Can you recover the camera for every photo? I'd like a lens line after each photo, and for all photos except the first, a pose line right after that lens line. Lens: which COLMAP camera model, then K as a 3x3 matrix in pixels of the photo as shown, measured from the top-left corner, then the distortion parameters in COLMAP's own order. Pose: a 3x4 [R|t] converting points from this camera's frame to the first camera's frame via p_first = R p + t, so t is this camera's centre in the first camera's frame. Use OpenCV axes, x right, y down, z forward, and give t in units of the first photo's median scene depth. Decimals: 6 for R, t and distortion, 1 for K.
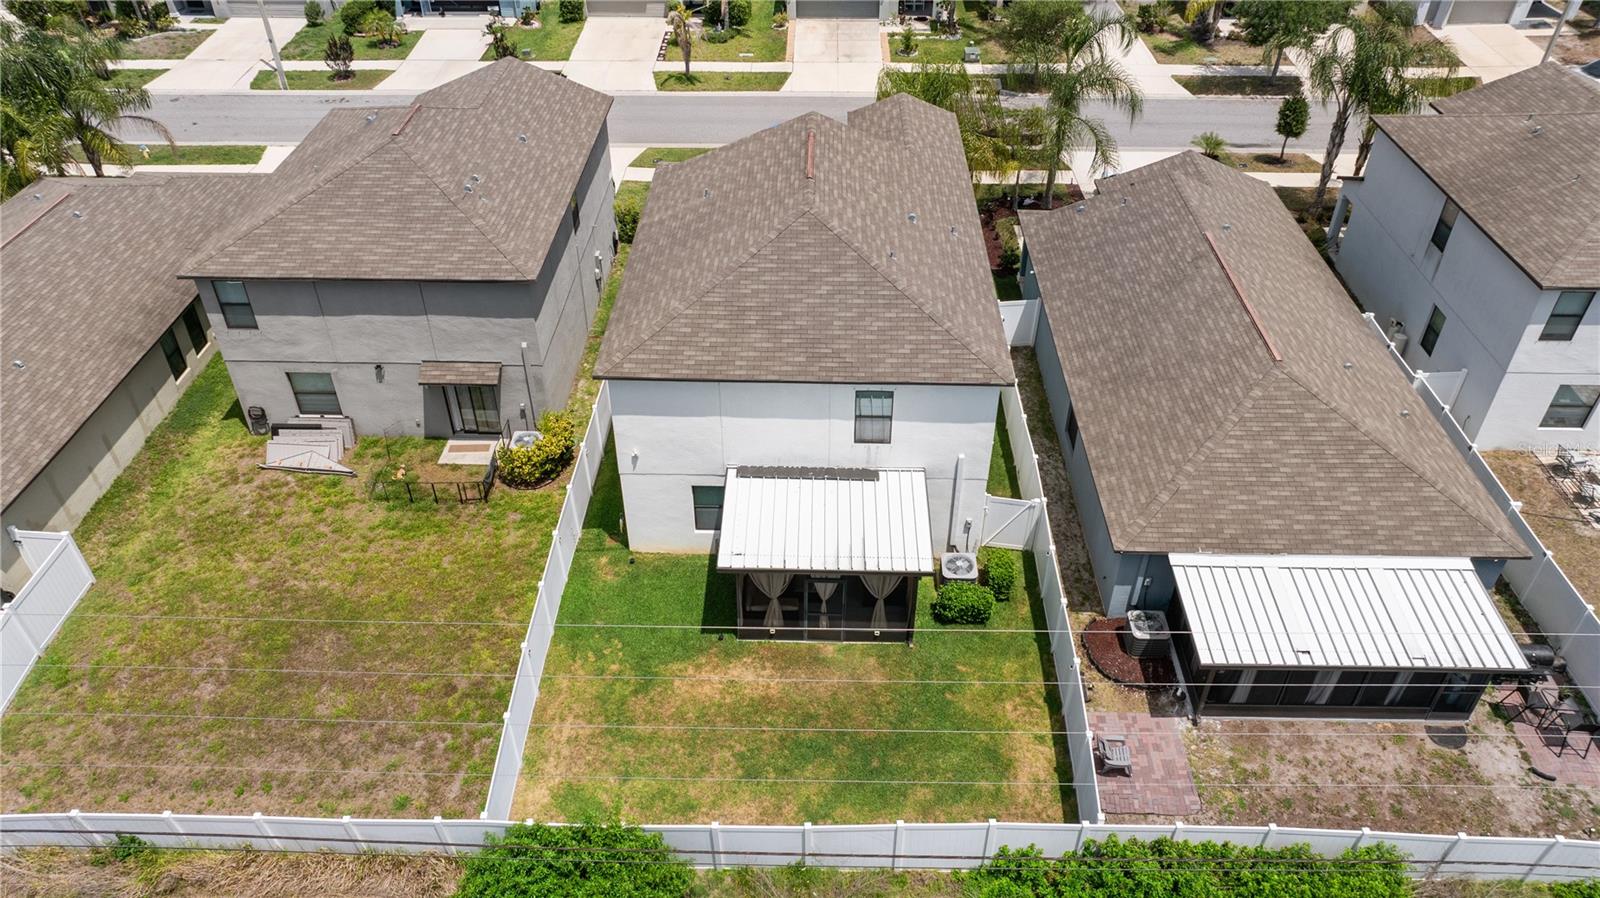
lens RADIAL K [[1117.6, 0, 800.5], [0, 1117.6, 450.2], [0, 0, 1]] dist [-0.030514, 0.032811]
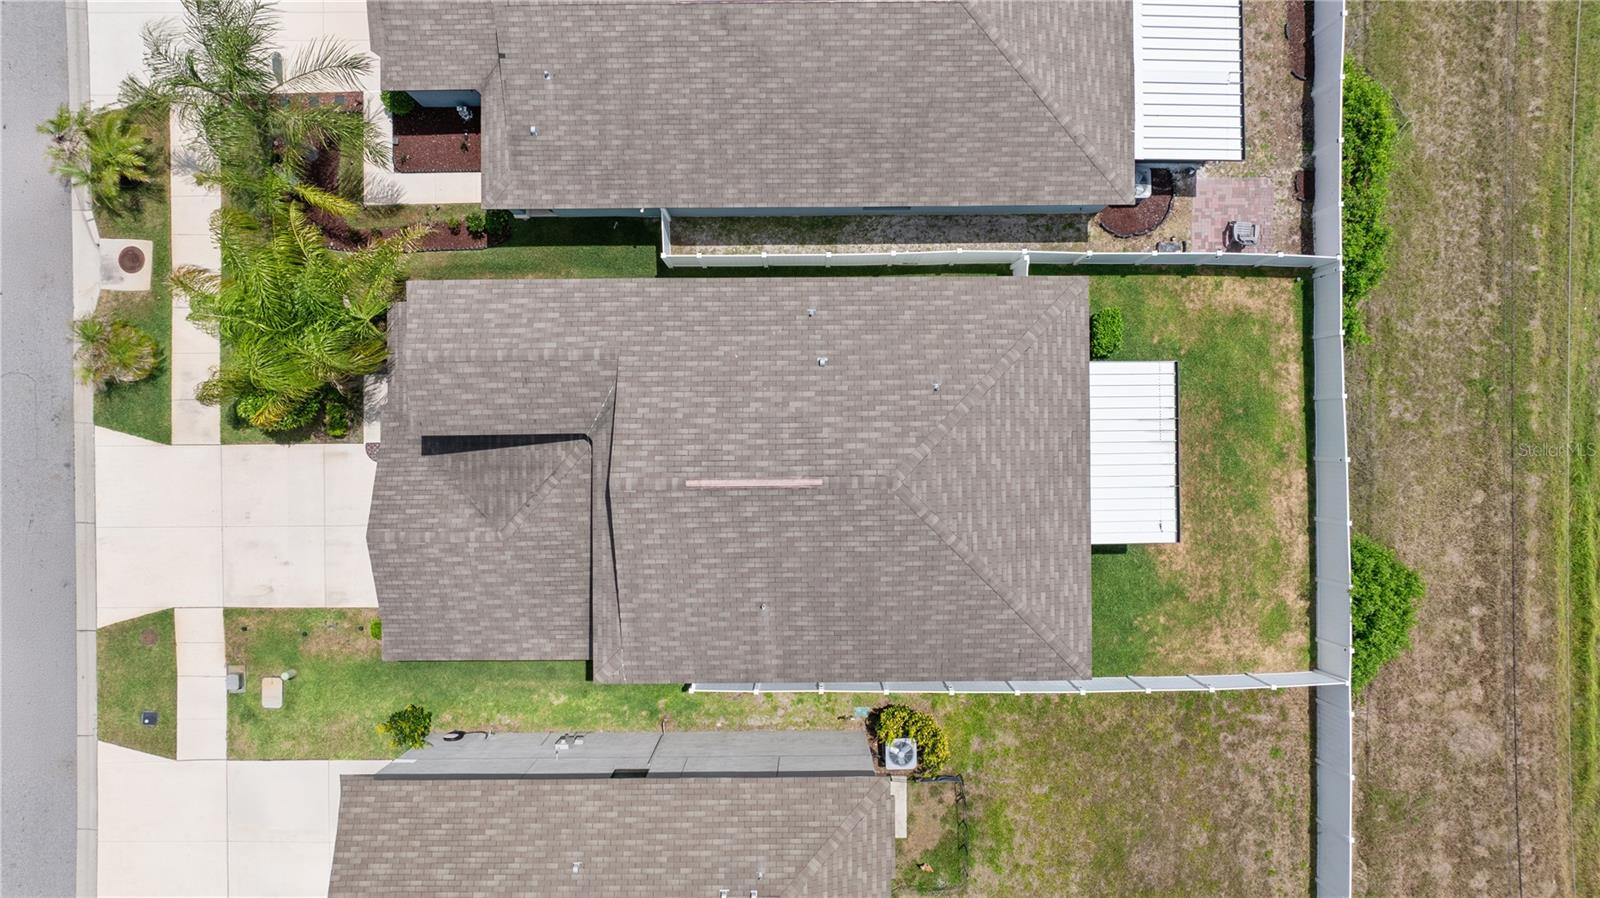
lens RADIAL K [[1117.6, 0, 801.9], [0, 1117.6, 451.0], [0, 0, 1]] dist [-0.030514, 0.032811]
pose [[-0.032877, -0.999422, -0.008600, 0.045816], [0.611968, -0.026933, 0.790424, -1.058066], [-0.790199, 0.020724, 0.612500, 0.570906]]
